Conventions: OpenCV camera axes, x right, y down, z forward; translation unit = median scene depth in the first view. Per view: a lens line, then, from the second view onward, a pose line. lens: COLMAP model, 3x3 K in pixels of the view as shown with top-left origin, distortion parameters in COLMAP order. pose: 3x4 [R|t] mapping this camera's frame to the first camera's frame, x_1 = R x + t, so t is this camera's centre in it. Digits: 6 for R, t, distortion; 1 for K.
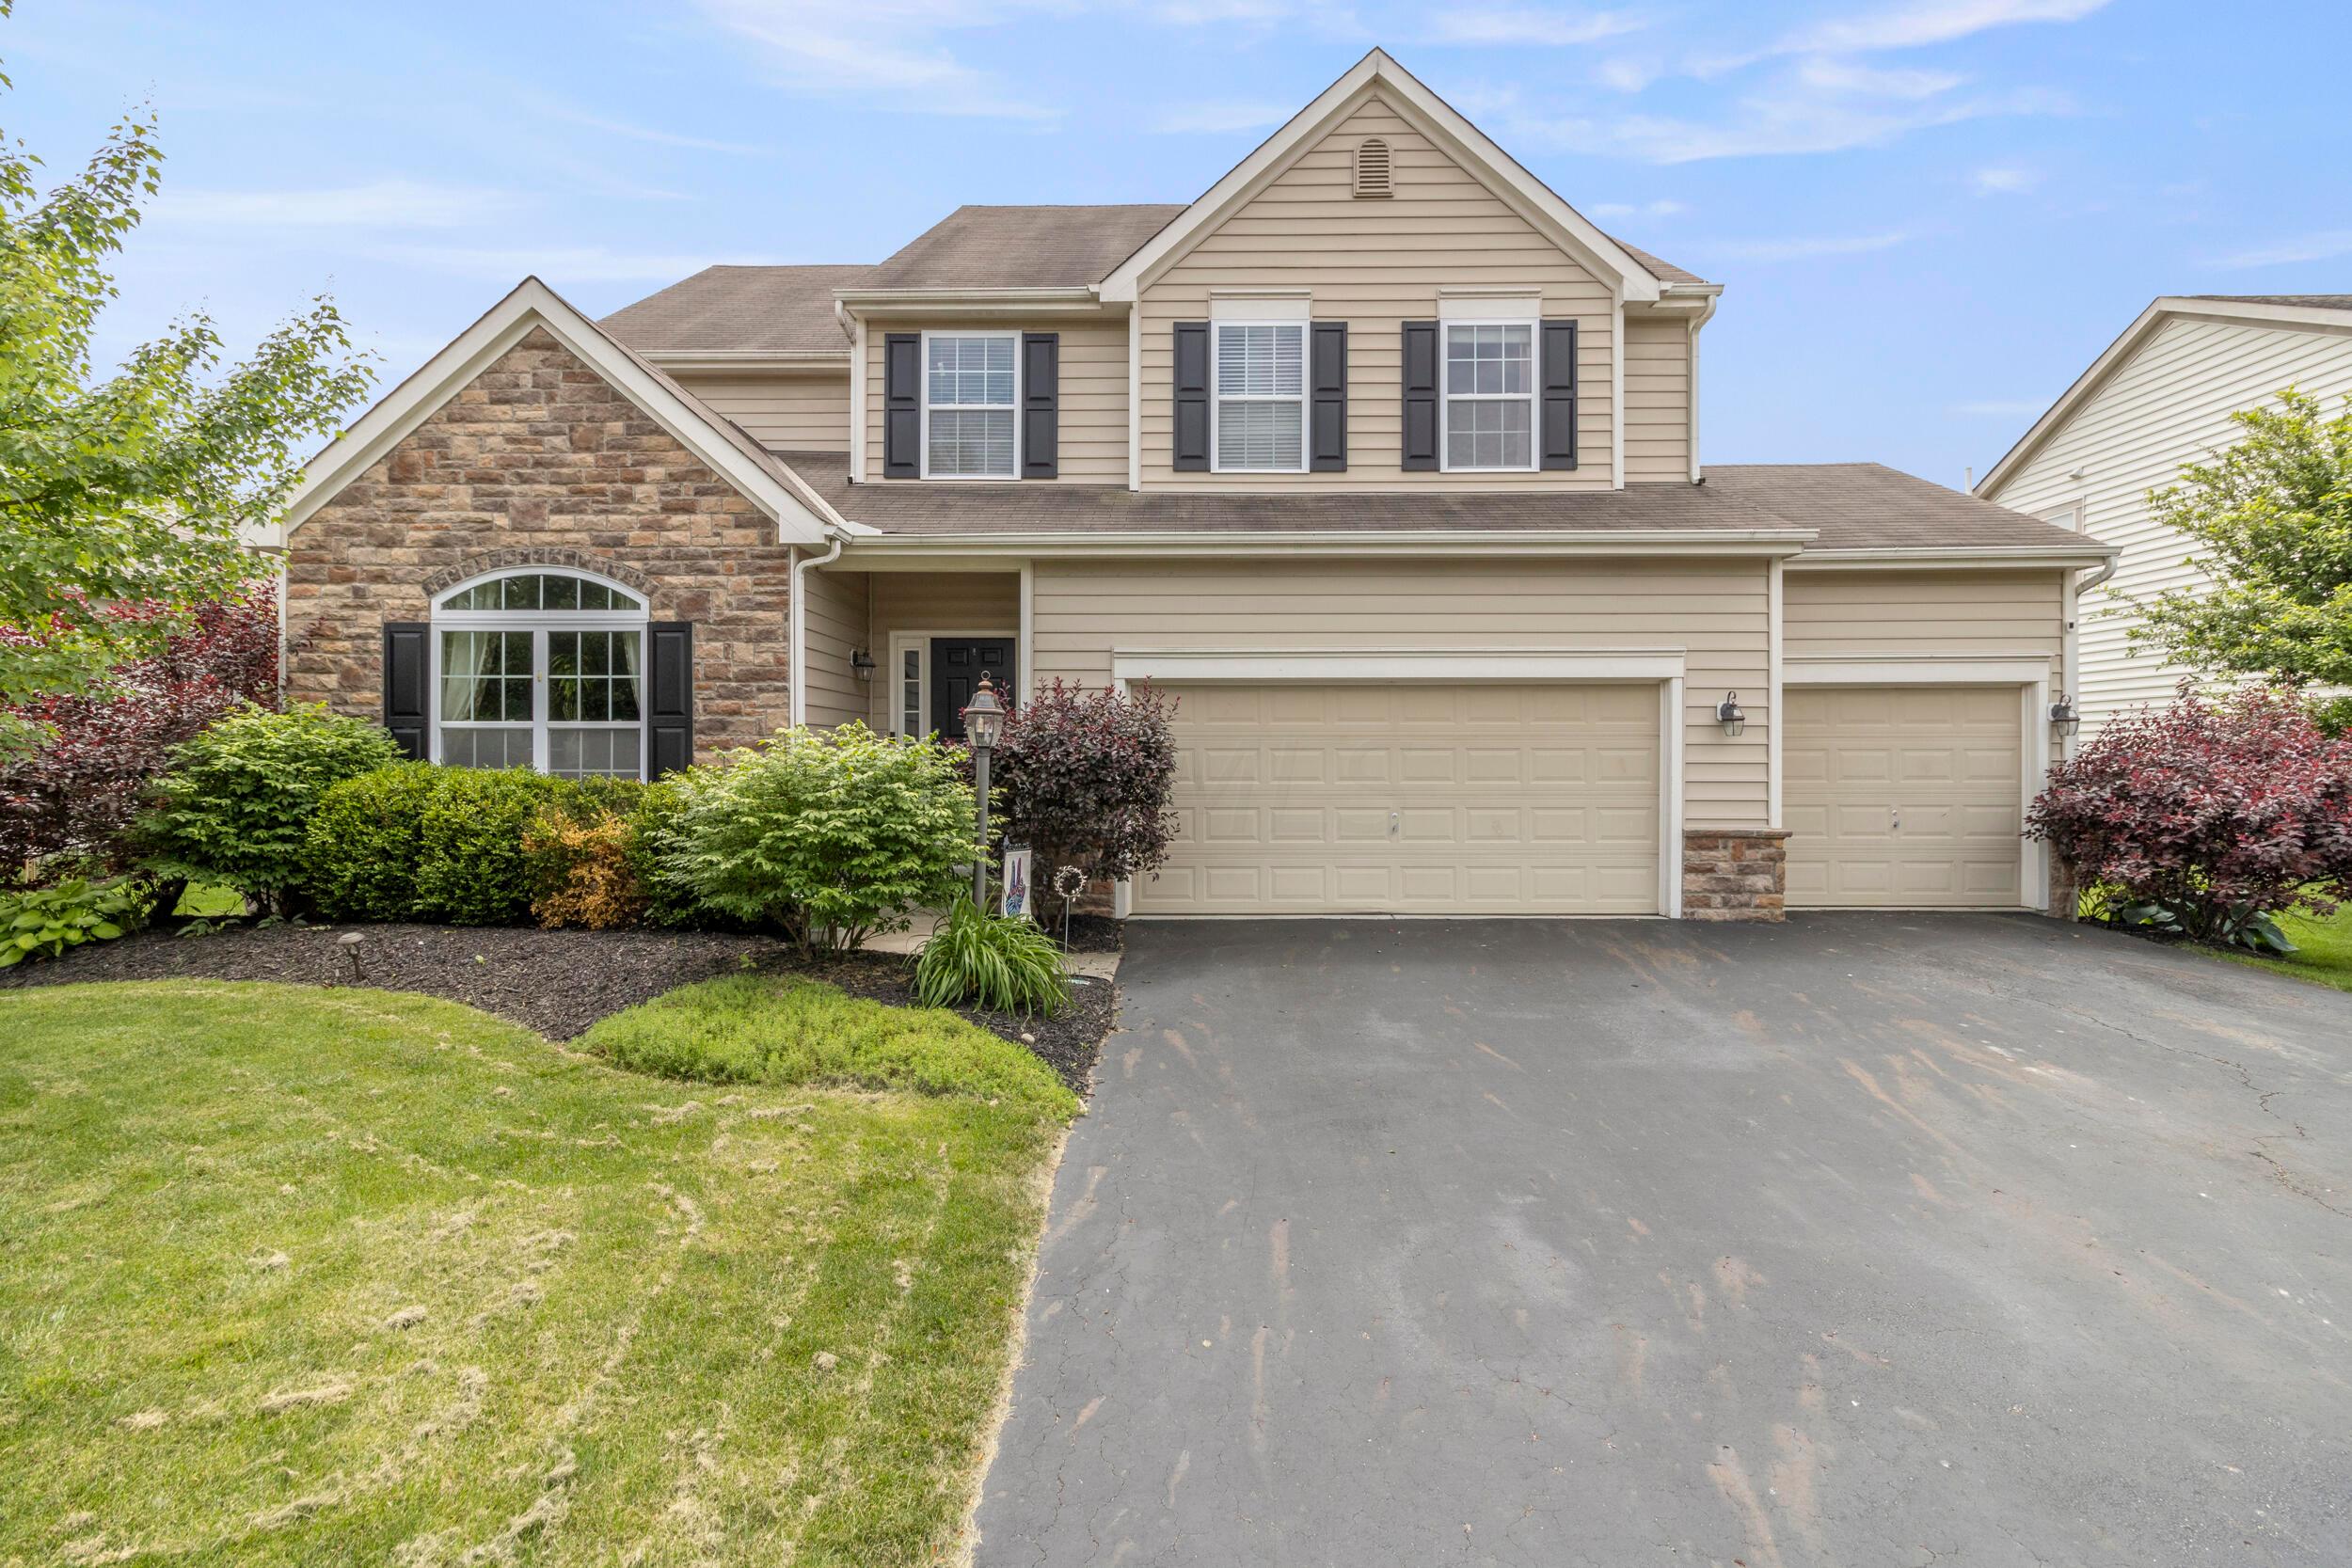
lens RADIAL K [[1083.9, 0, 1182.2], [0, 1083.9, 767.3], [0, 0, 1]] dist [0.004359, -0.000021]
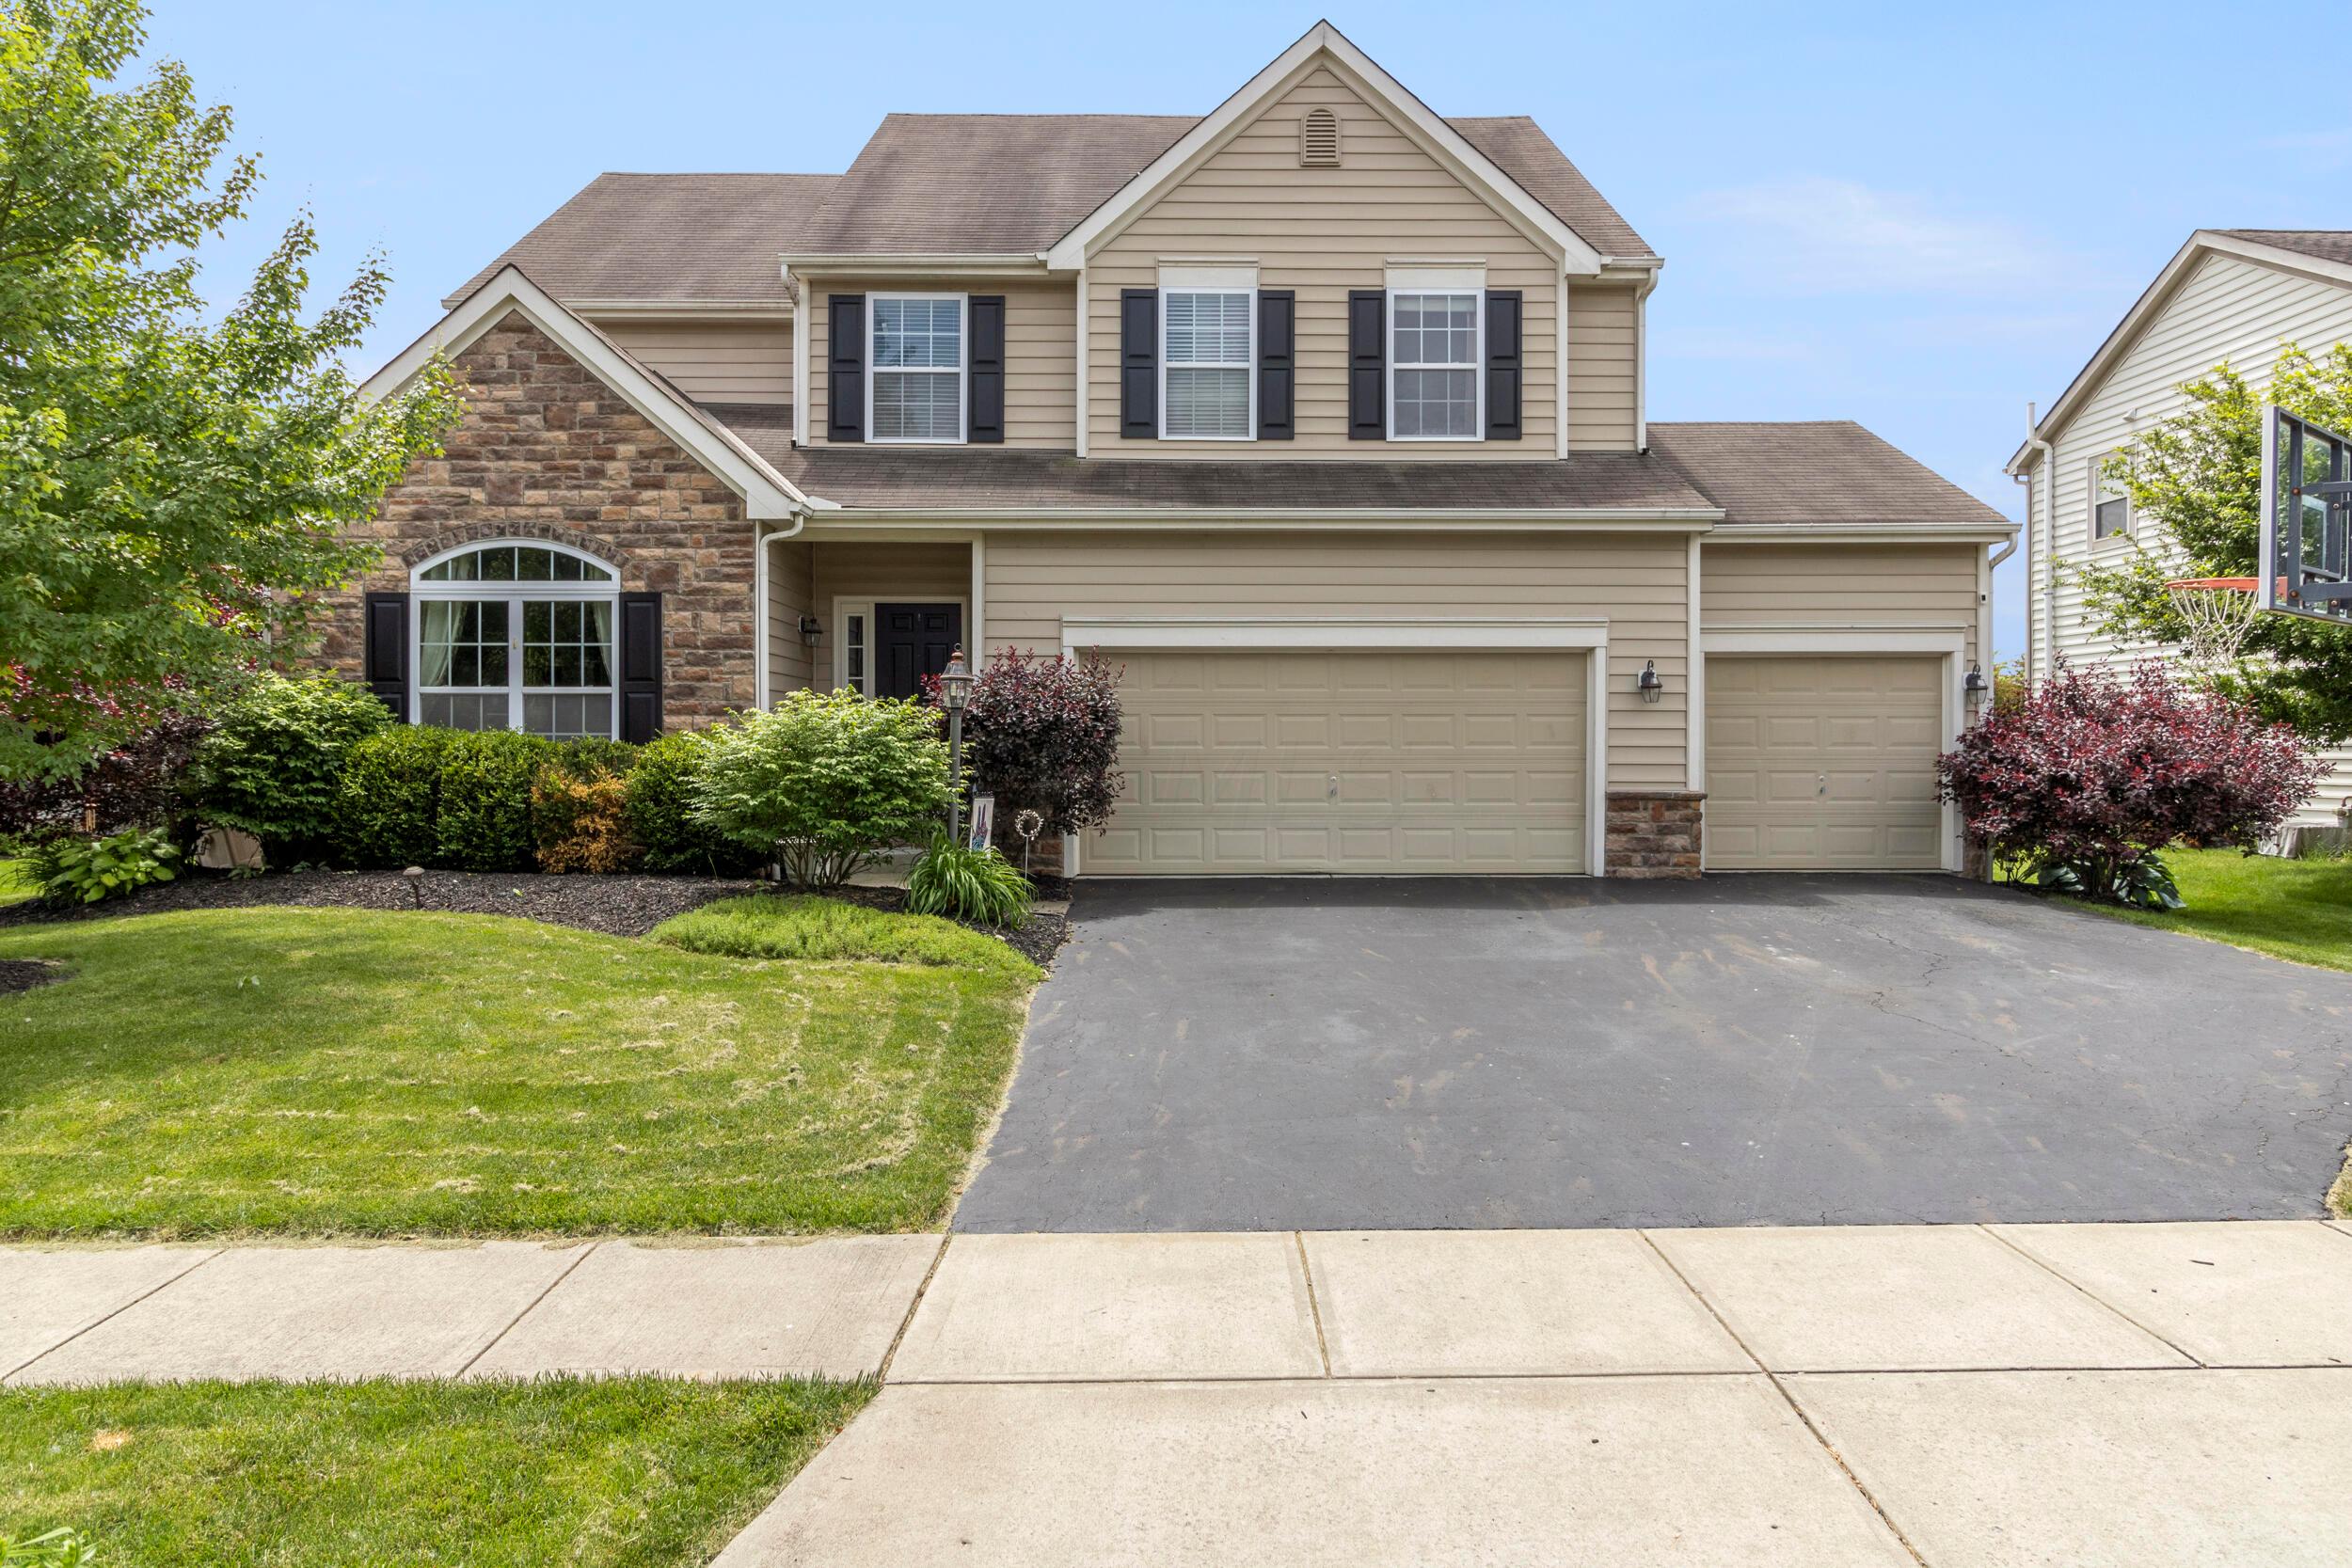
lens RADIAL K [[1616.7, 0, 1183.5], [0, 1616.7, 782.3], [0, 0, 1]] dist [-0.013317, -0.001868]
pose [[0.999728, 0.000339, 0.023337, 0.017001], [-0.000624, 0.999925, 0.012203, 0.030030], [-0.023331, -0.012215, 0.999653, -0.566311]]
